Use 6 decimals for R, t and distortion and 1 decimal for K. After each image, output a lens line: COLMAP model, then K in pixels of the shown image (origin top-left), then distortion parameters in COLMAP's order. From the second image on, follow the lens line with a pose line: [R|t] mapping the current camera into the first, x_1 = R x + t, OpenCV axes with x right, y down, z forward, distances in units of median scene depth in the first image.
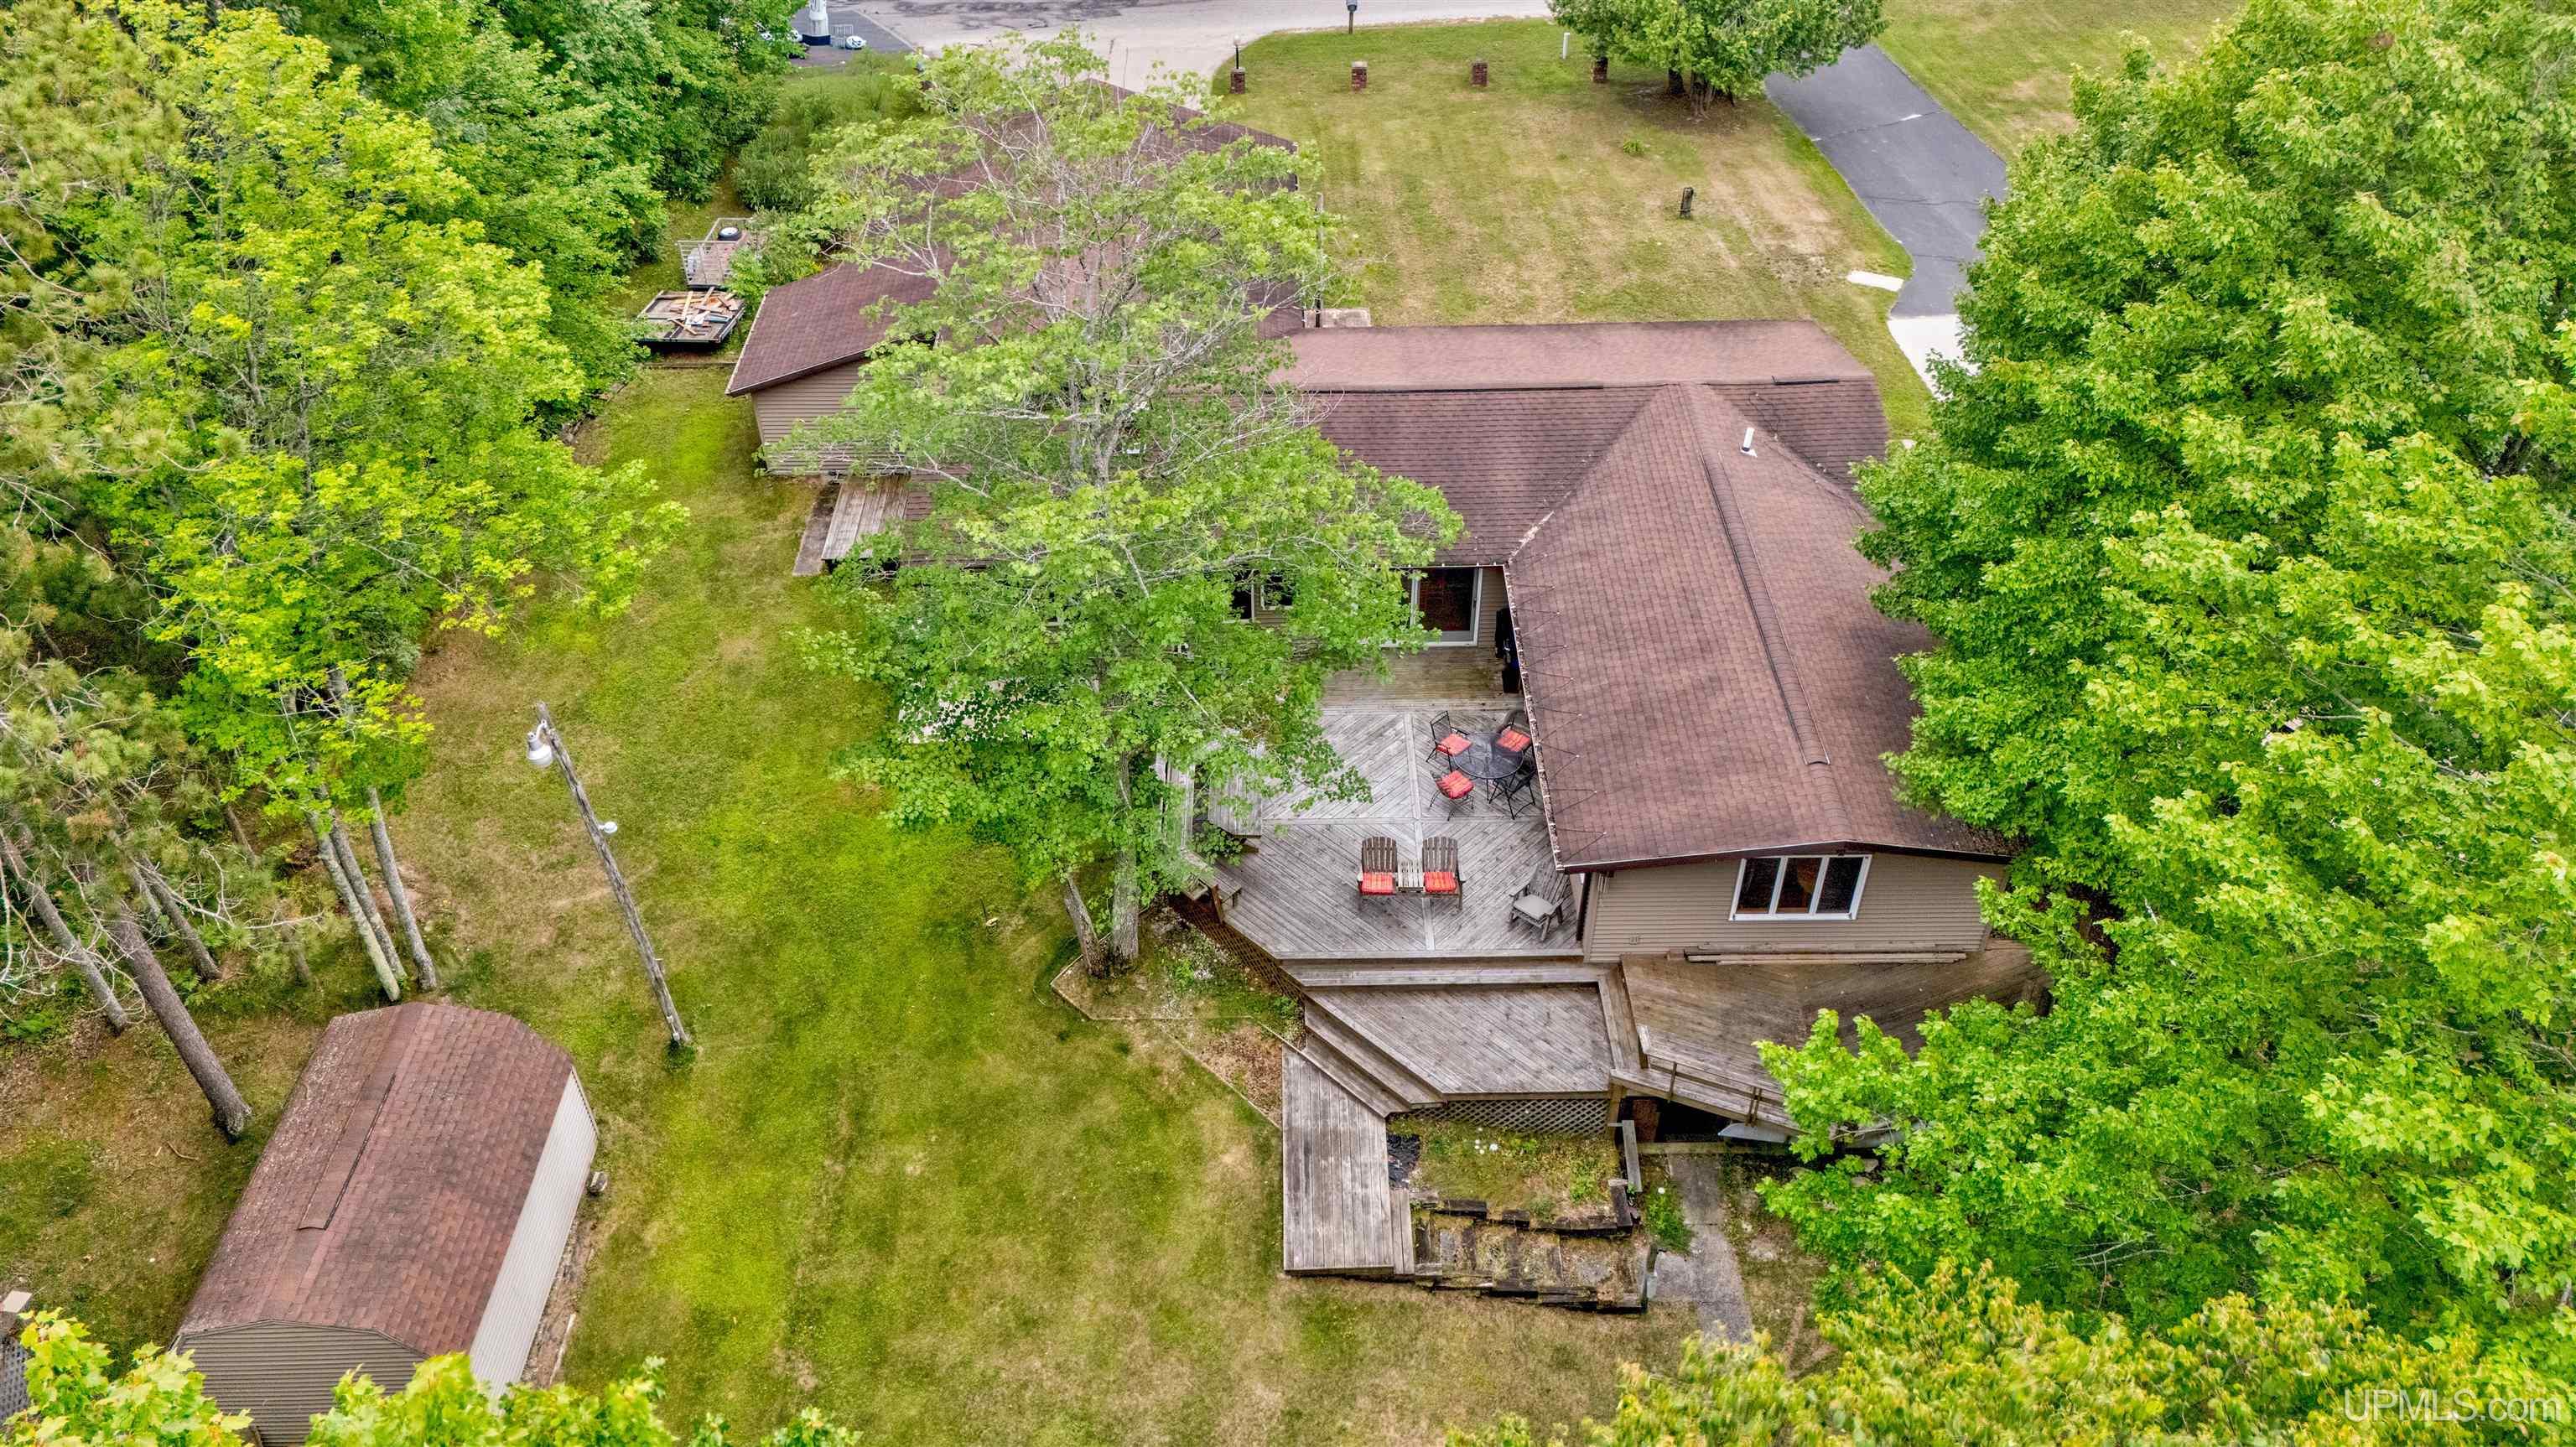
lens RADIAL K [[1879.1, 0, 1321.6], [0, 1879.1, 726.0], [0, 0, 1]] dist [0.031667, -0.006358]
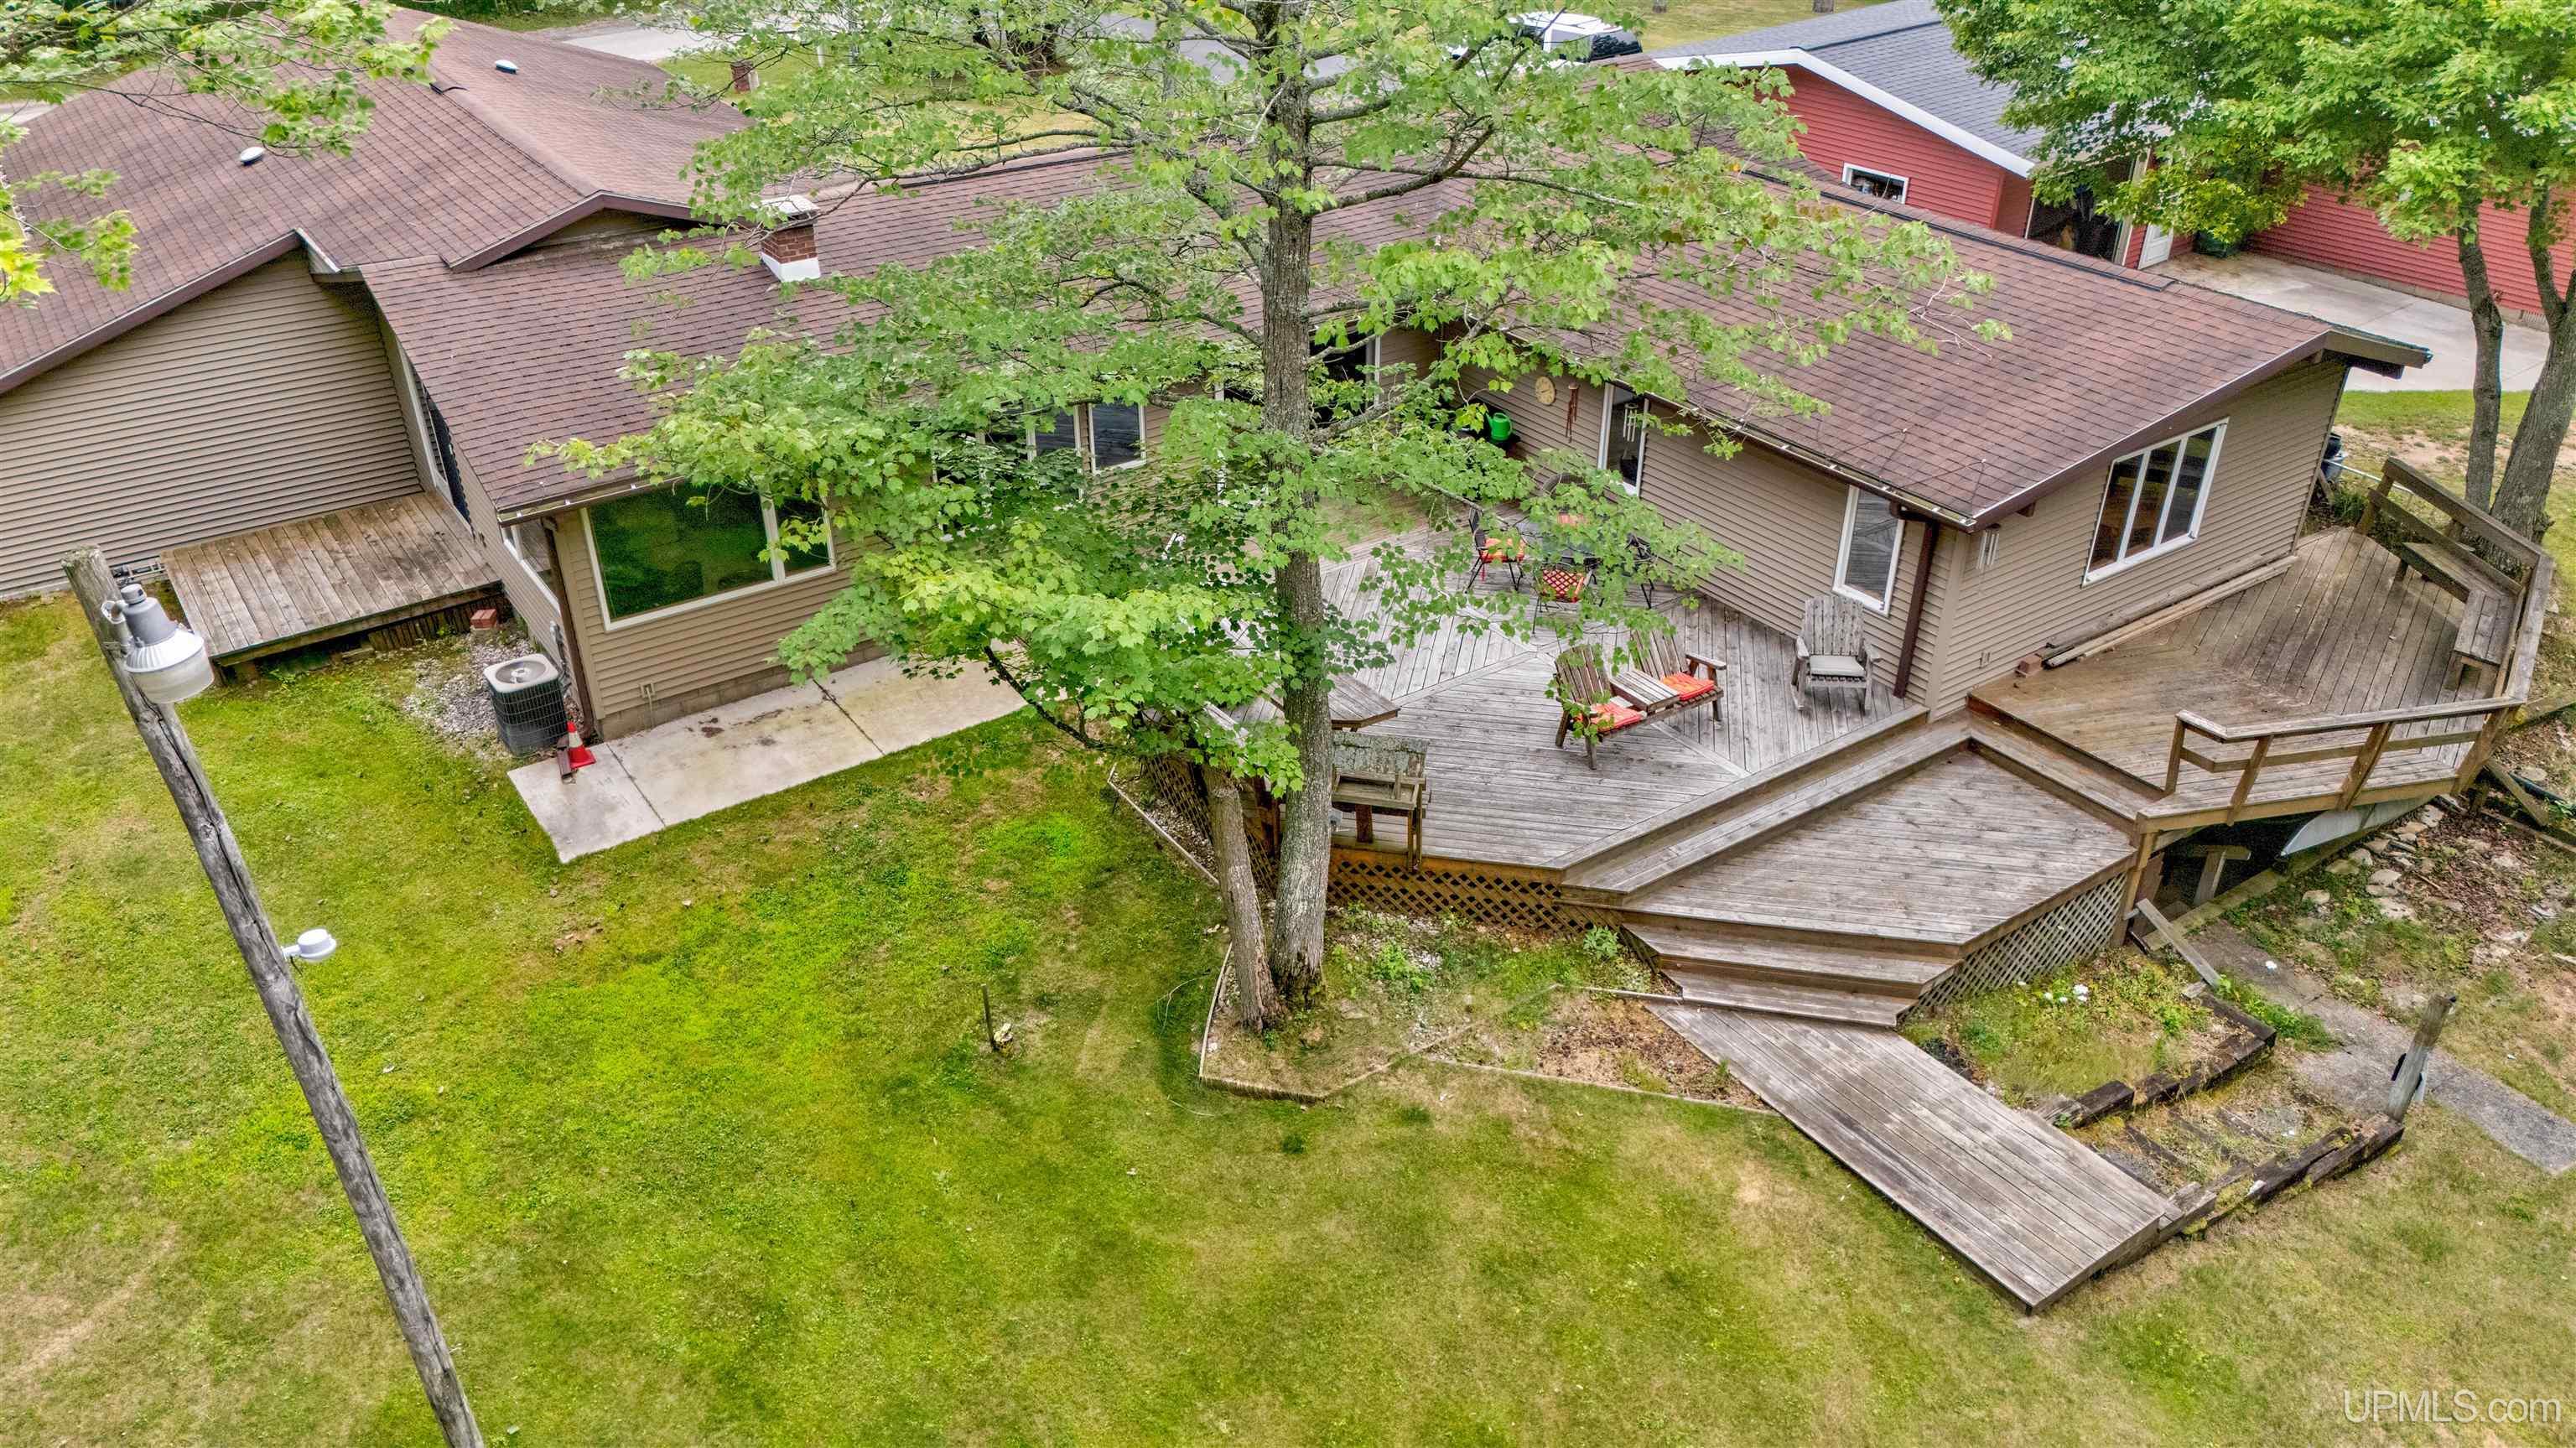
lens RADIAL K [[1879.2, 0, 1321.6], [0, 1879.2, 726.5], [0, 0, 1]] dist [0.031667, -0.006358]
pose [[0.837911, -0.290673, 0.461967, -0.334579], [0.357130, 0.932040, -0.061312, 0.095156], [-0.412750, 0.216356, 0.884775, 0.535202]]
